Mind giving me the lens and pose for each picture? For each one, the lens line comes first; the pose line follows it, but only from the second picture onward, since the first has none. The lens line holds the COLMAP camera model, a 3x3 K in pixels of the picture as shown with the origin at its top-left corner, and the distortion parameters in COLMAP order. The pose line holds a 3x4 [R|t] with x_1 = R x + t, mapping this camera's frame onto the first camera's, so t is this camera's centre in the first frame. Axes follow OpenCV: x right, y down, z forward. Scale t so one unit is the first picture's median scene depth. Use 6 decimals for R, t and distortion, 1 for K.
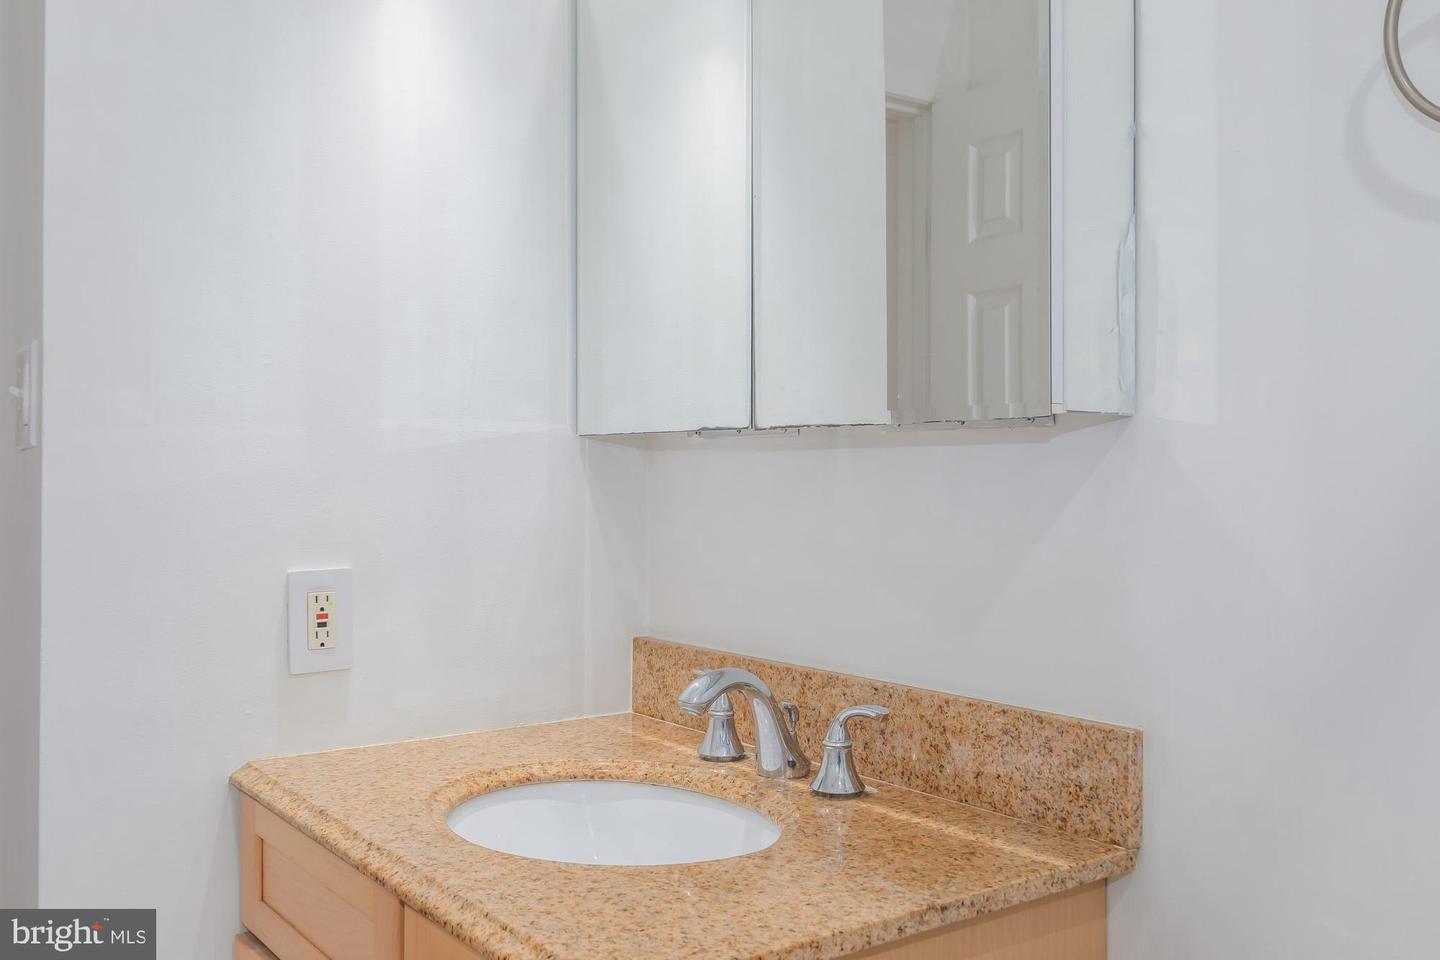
lens RADIAL K [[1303.4, 0, 718.1], [0, 1303.4, 475.1], [0, 0, 1]] dist [0.012971, -0.007340]
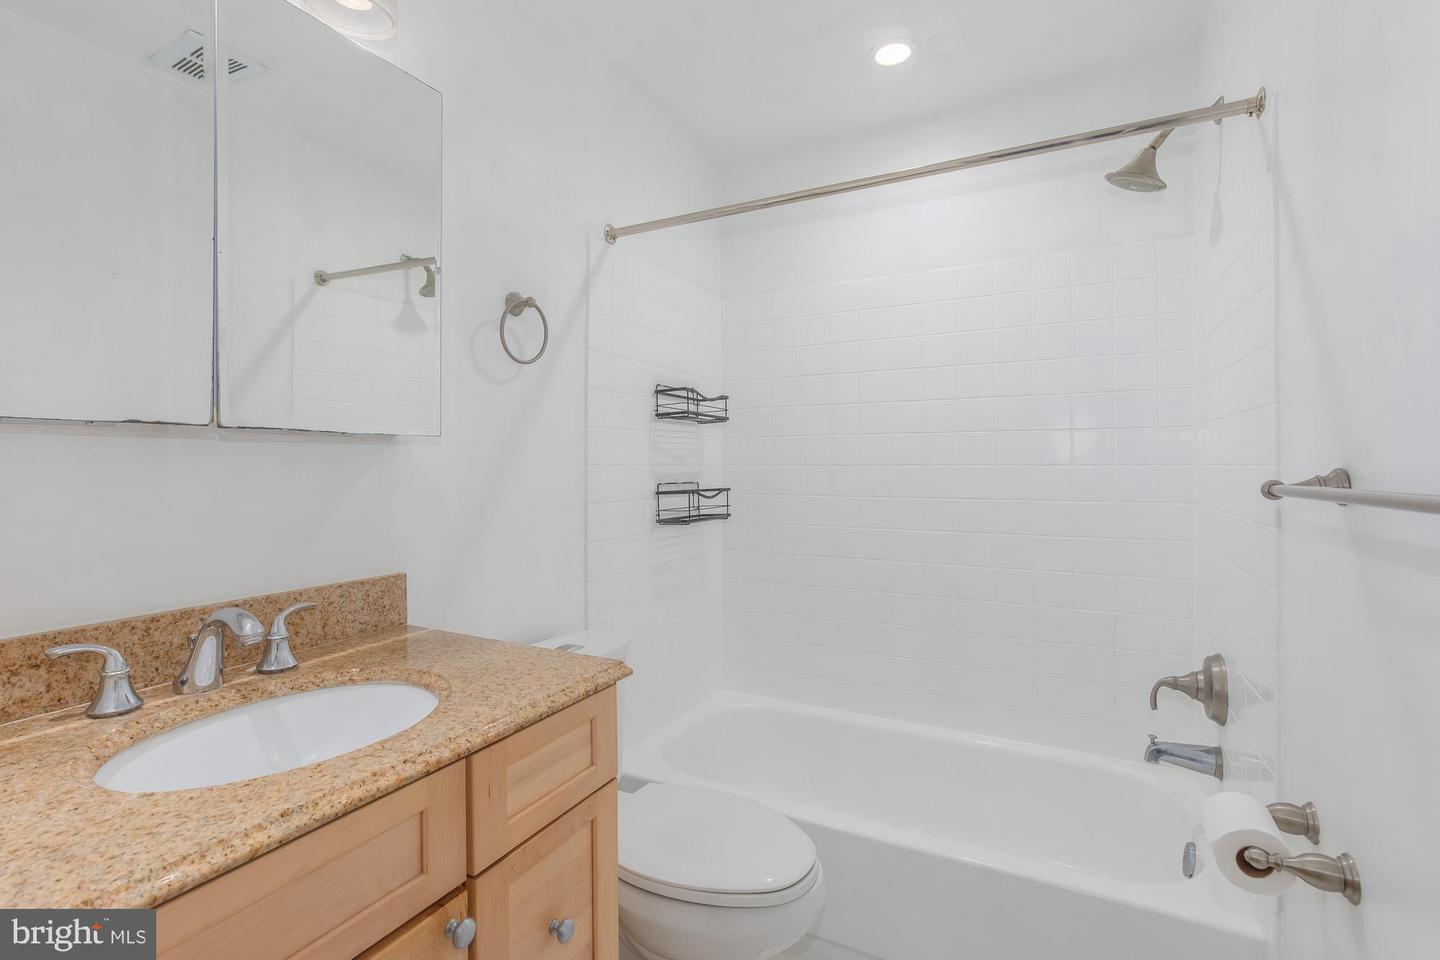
lens RADIAL K [[684.0, 0, 707.4], [0, 684.0, 474.2], [0, 0, 1]] dist [-0.017414, 0.006996]
pose [[-0.452927, -0.014204, 0.891434, -0.896095], [0.001858, 0.999856, 0.016876, 0.003229], [-0.891546, 0.009300, -0.452835, 0.966903]]
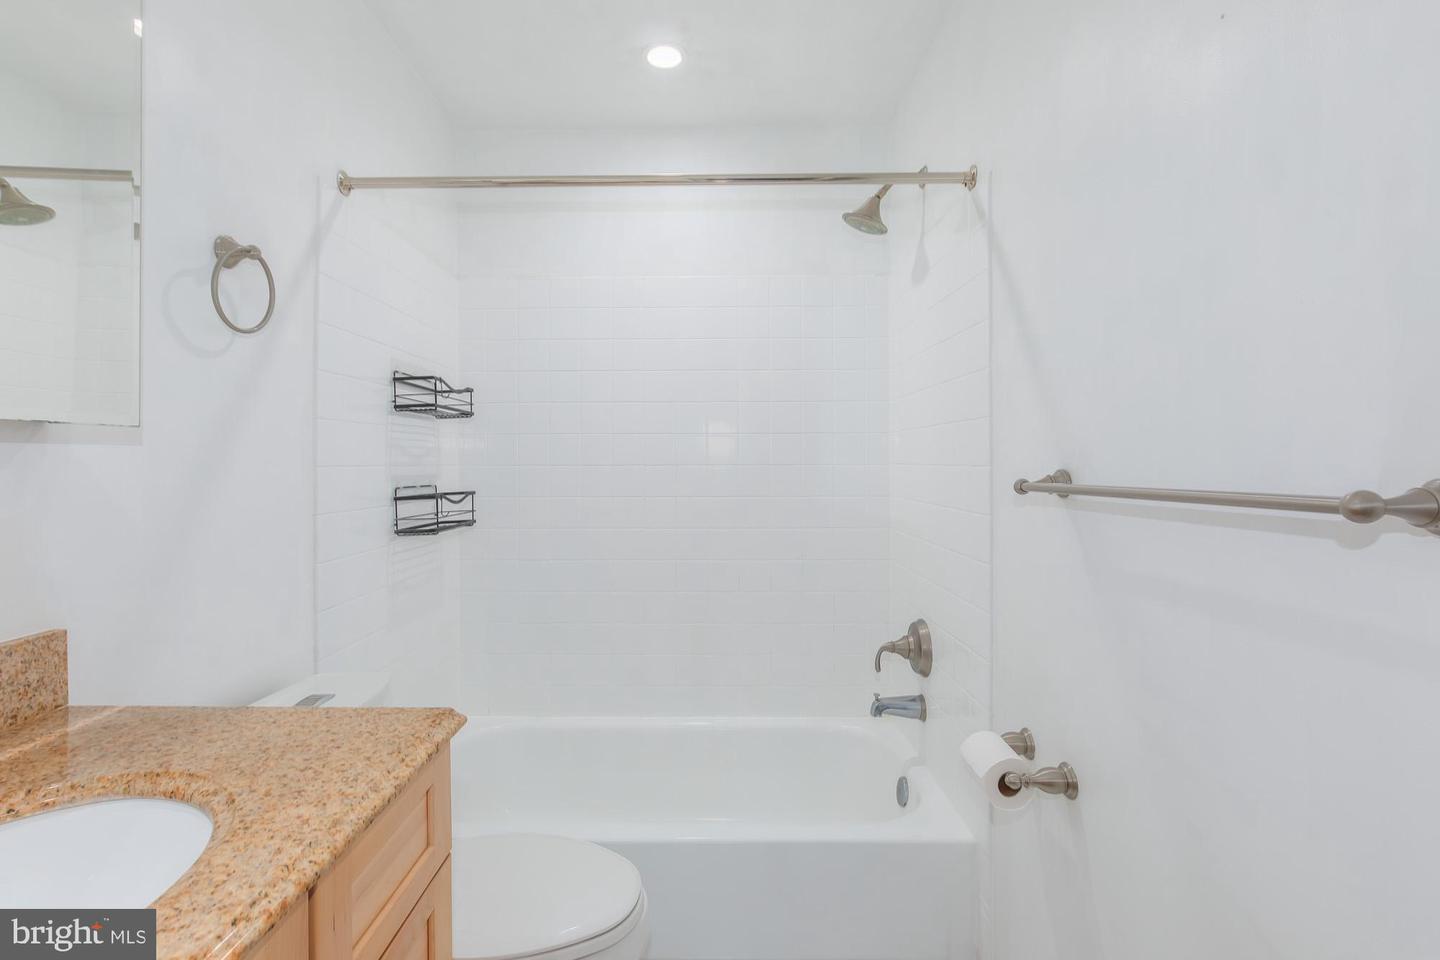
lens RADIAL K [[679.6, 0, 723.3], [0, 679.6, 471.9], [0, 0, 1]] dist [-0.016938, 0.006385]
pose [[-0.819510, -0.009172, 0.572991, -0.700425], [0.000246, 0.999866, 0.016356, -0.001722], [-0.573065, 0.013545, -0.819398, 1.088284]]
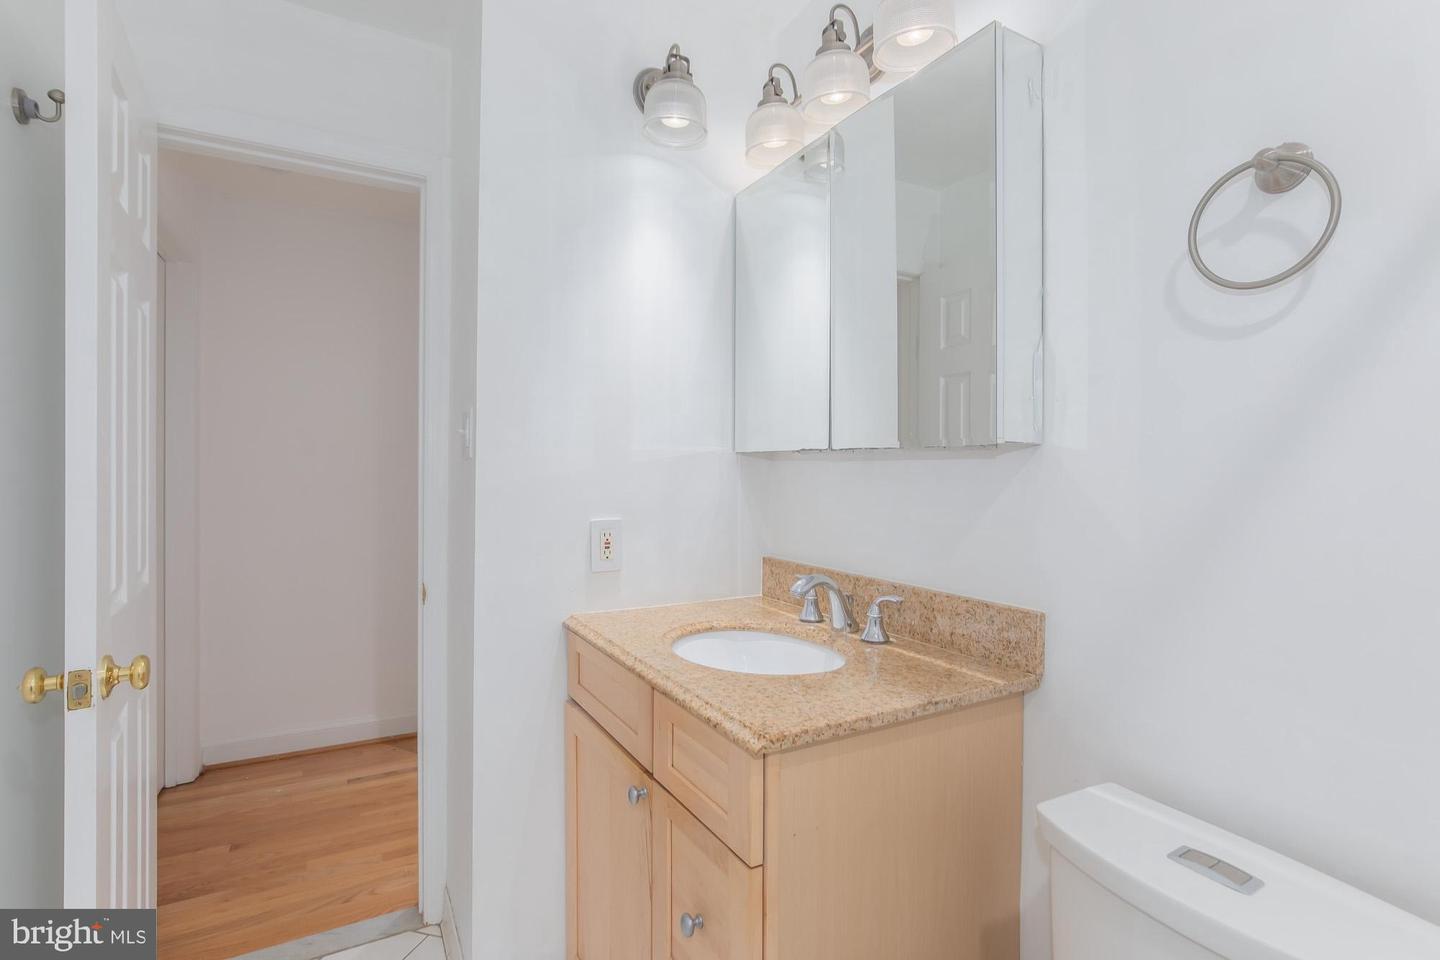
lens RADIAL K [[684.0, 0, 707.4], [0, 684.0, 474.2], [0, 0, 1]] dist [-0.017414, 0.006996]
pose [[0.992367, 0.004980, -0.123223, -0.032181], [-0.004286, 0.999973, 0.005902, -0.005946], [0.123249, -0.005329, 0.992361, -0.023112]]
